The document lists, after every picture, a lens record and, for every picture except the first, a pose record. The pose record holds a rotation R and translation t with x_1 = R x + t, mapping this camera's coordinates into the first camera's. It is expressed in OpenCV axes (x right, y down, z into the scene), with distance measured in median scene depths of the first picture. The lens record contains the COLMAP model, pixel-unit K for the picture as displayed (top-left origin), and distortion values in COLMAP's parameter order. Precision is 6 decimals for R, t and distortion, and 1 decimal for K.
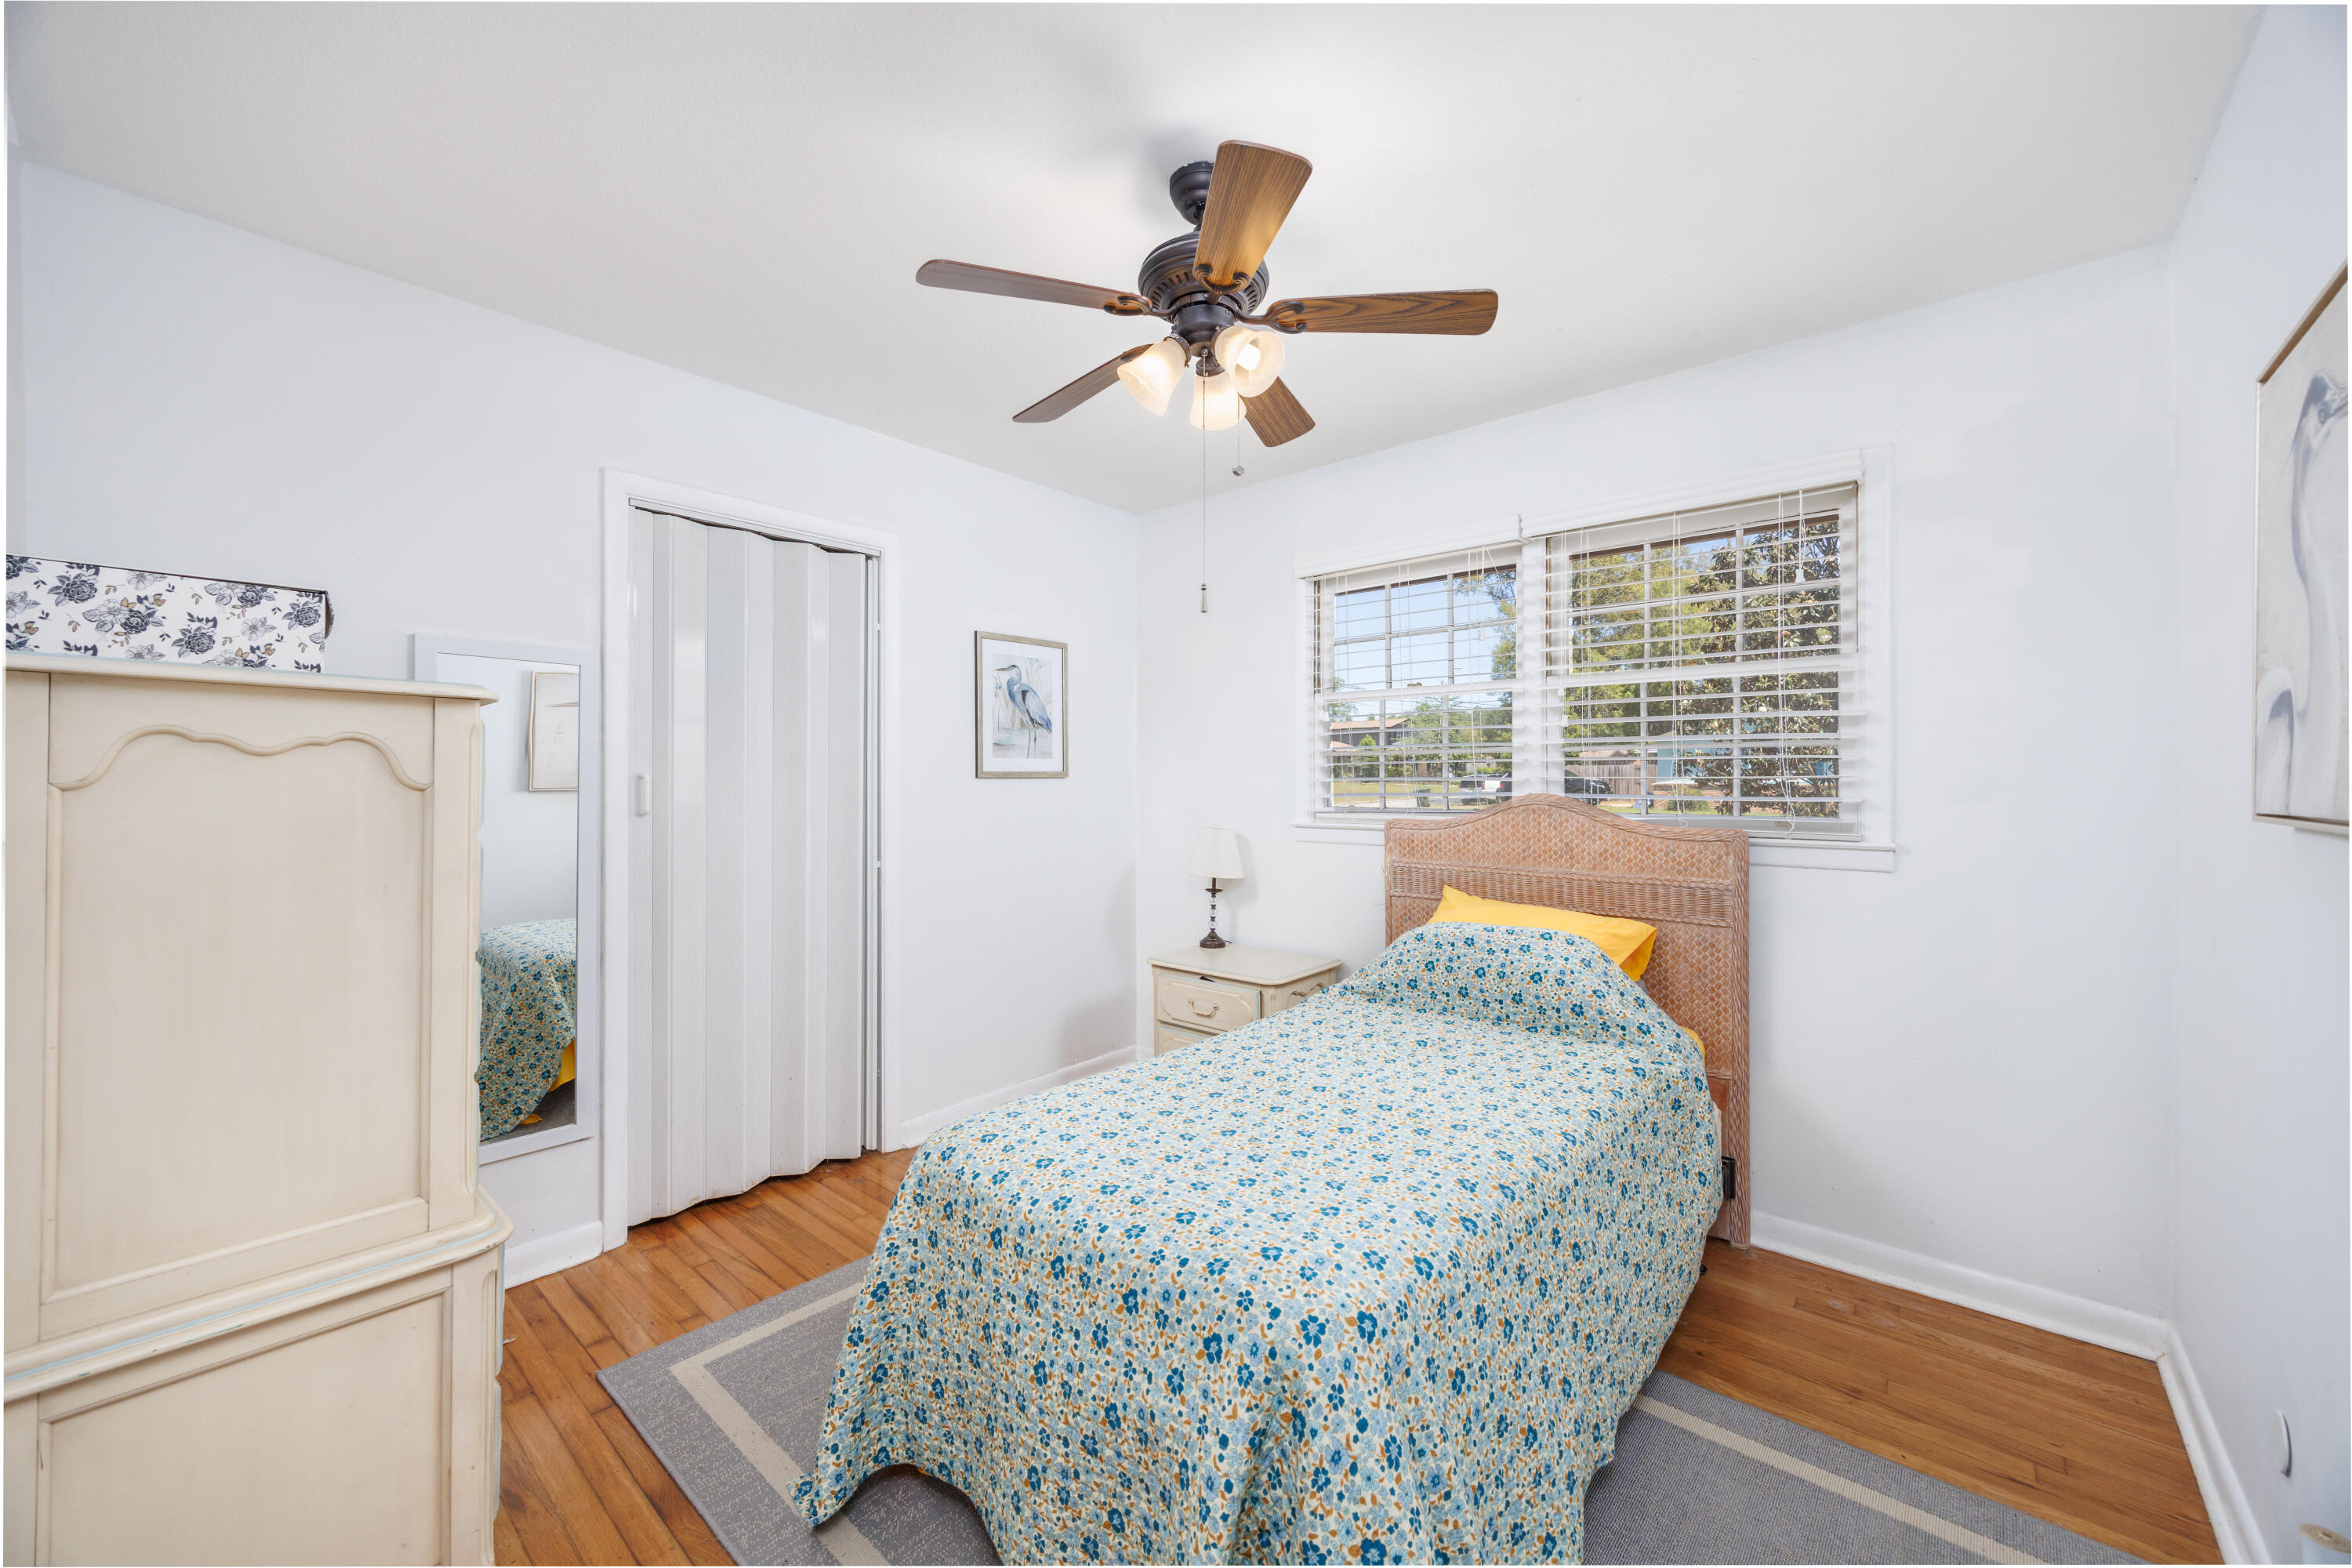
lens RADIAL K [[905.4, 0, 1184.2], [0, 905.4, 790.2], [0, 0, 1]] dist [-0.003089, -0.000072]
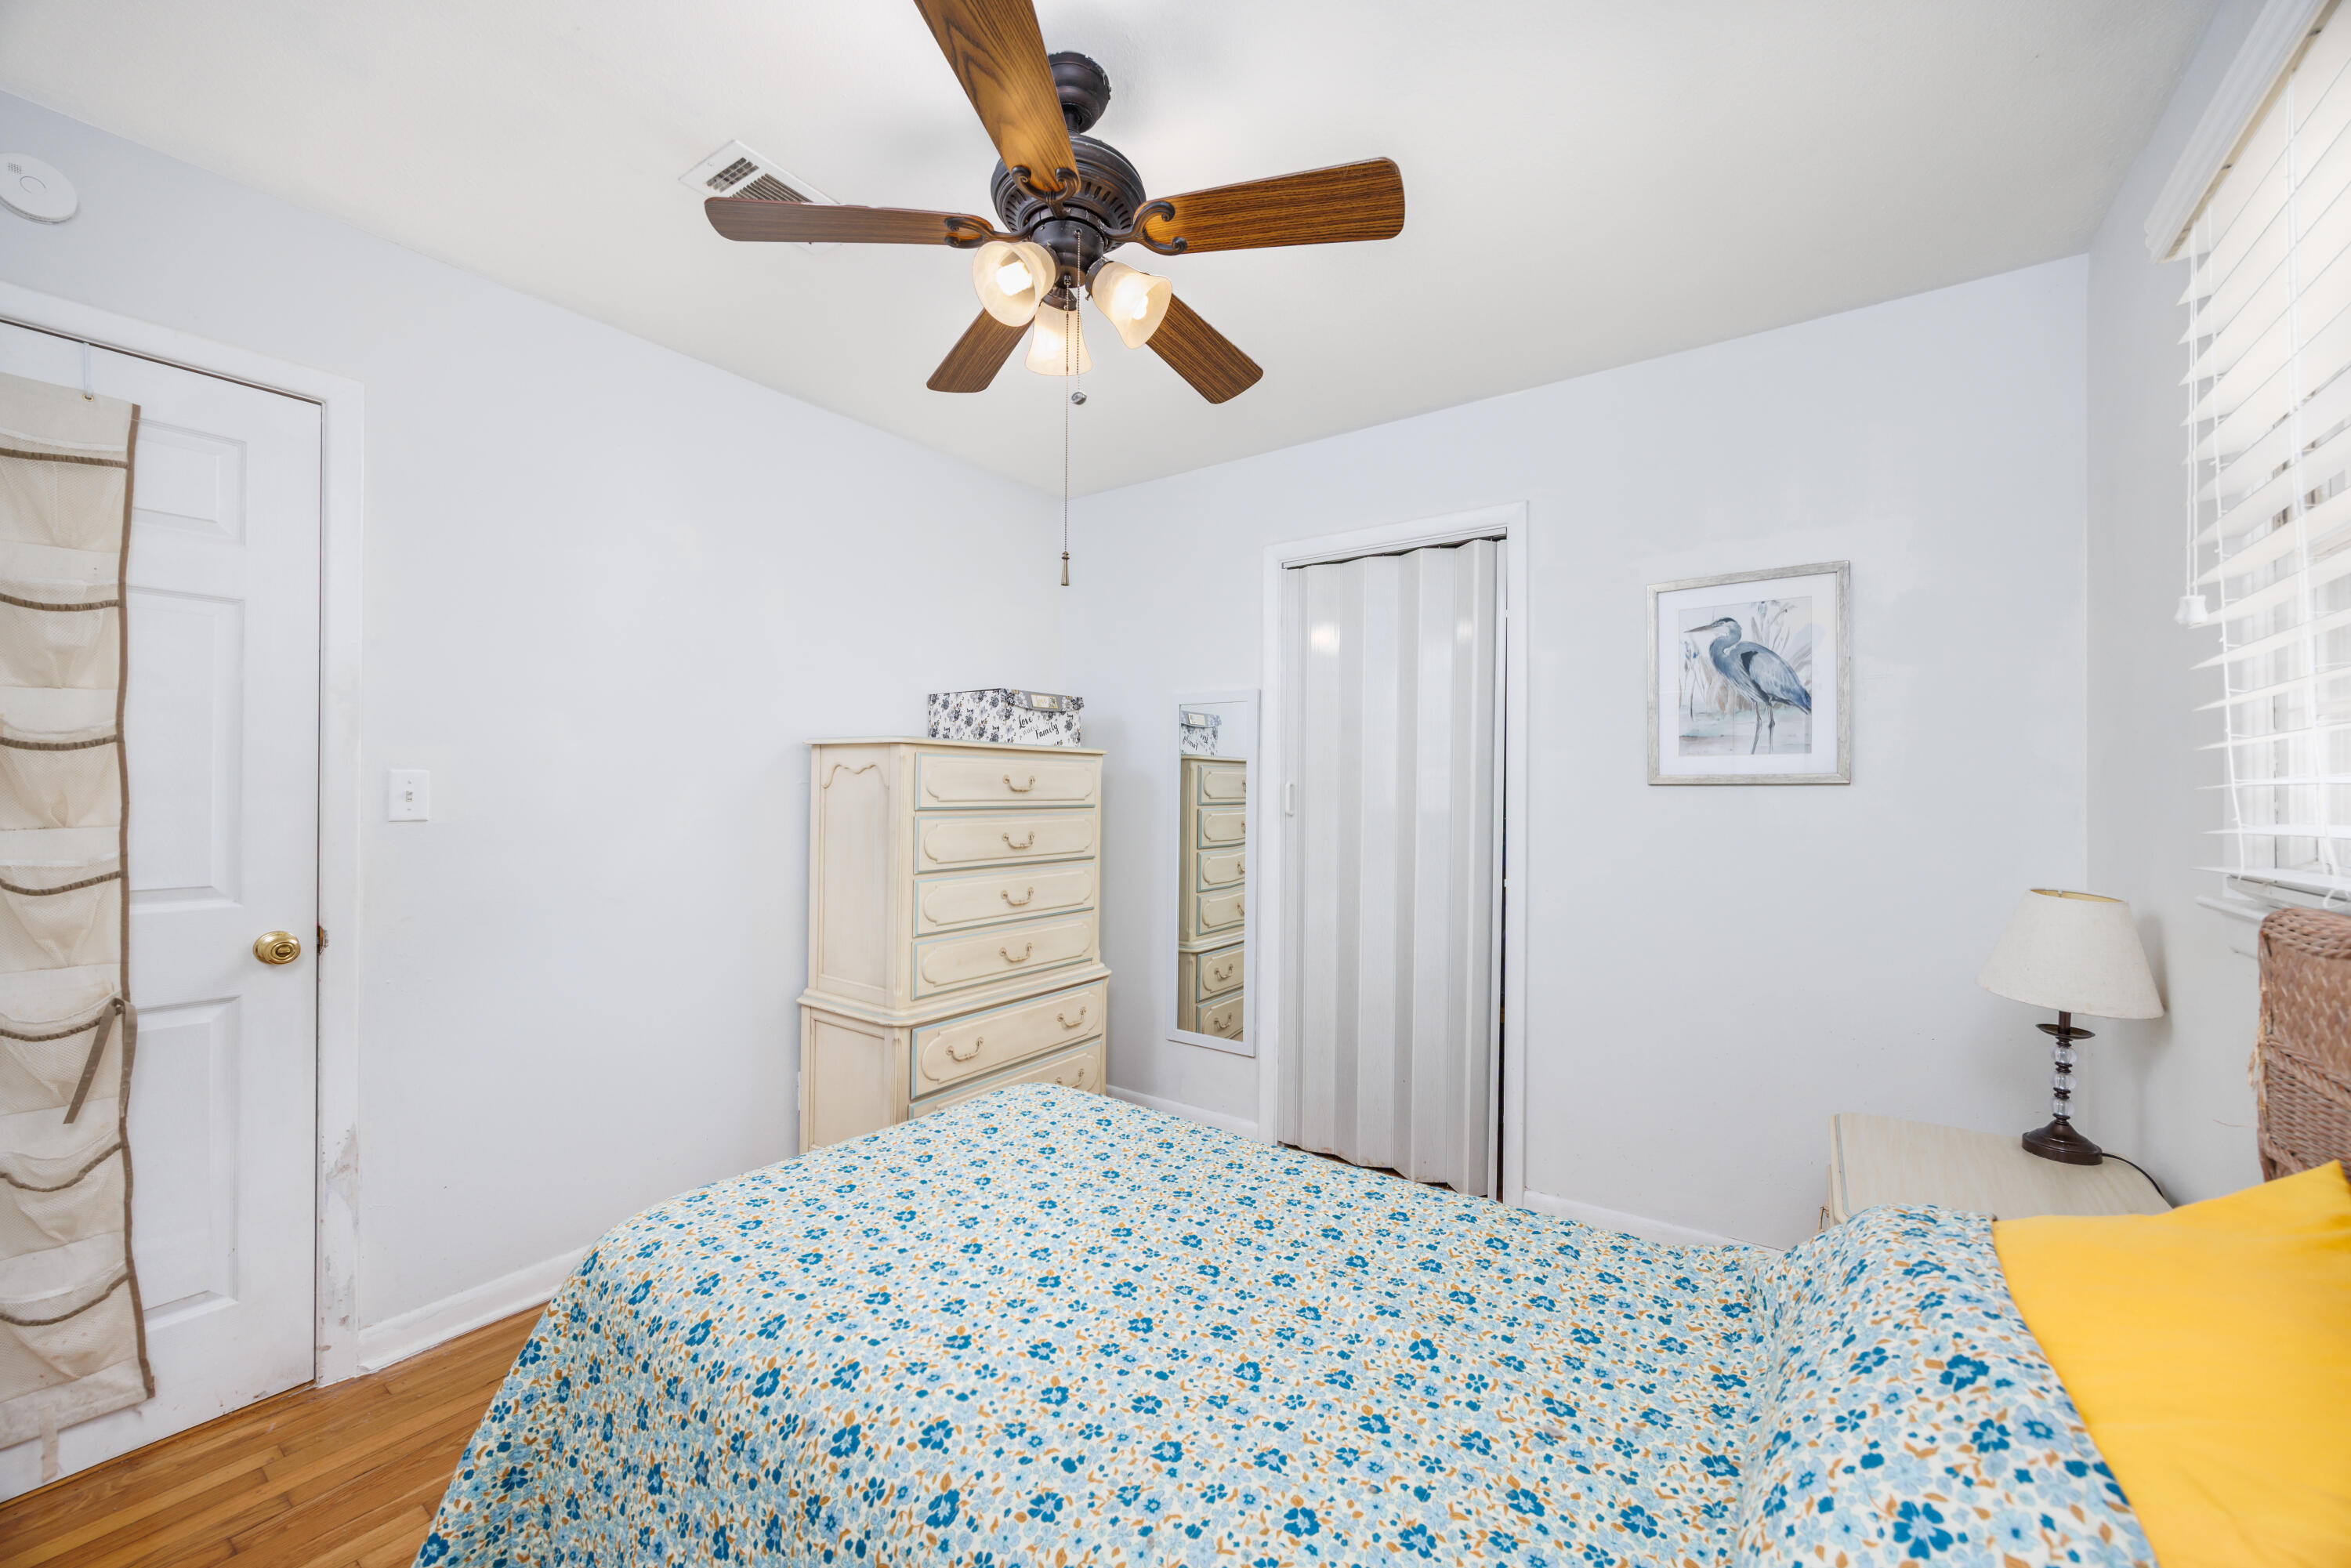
lens RADIAL K [[904.9, 0, 1183.7], [0, 904.9, 790.1], [0, 0, 1]] dist [-0.003089, -0.000072]
pose [[0.082896, 0.001570, -0.996557, 0.461286], [-0.015954, 0.999873, 0.000249, -0.002603], [0.996431, 0.015879, 0.082910, 0.545023]]
